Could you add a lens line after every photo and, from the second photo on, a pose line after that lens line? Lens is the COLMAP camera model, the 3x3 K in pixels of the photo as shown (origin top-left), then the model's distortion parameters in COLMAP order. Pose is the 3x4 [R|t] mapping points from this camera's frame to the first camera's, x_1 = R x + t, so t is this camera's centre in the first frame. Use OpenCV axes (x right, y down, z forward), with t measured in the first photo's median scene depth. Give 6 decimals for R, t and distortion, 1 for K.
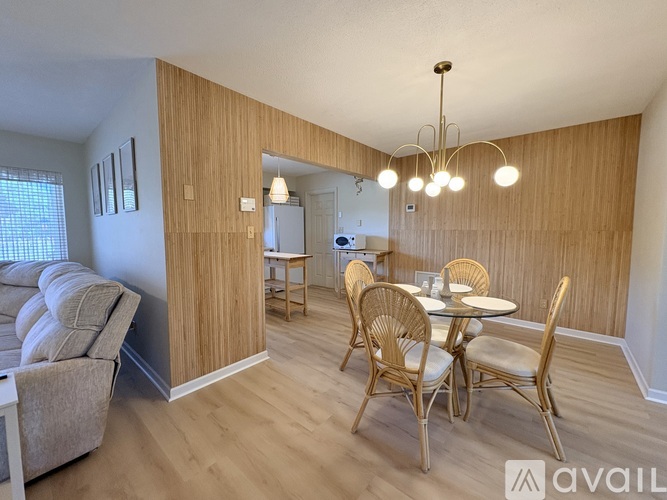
lens RADIAL K [[265.4, 0, 333.5], [0, 265.4, 250.0], [0, 0, 1]] dist [-0.000126, 0.000100]
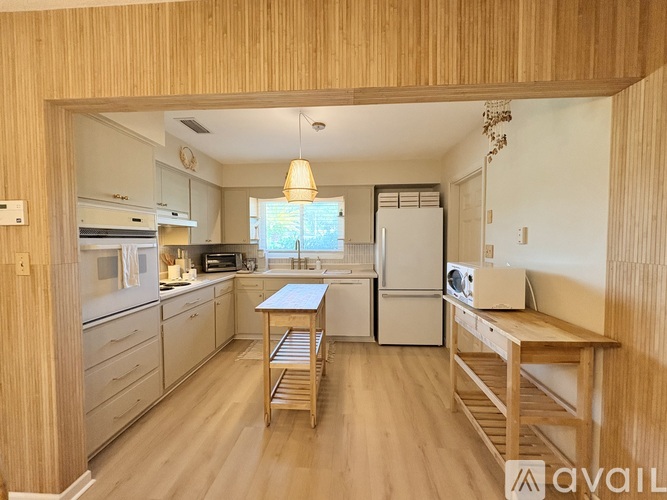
lens RADIAL K [[265.4, 0, 333.5], [0, 265.4, 250.0], [0, 0, 1]] dist [-0.000126, 0.000100]
pose [[0.602827, 0.029571, -0.797324, 0.261721], [-0.060941, 0.998100, -0.009058, -0.068265], [0.795541, 0.054051, 0.603483, 0.624300]]
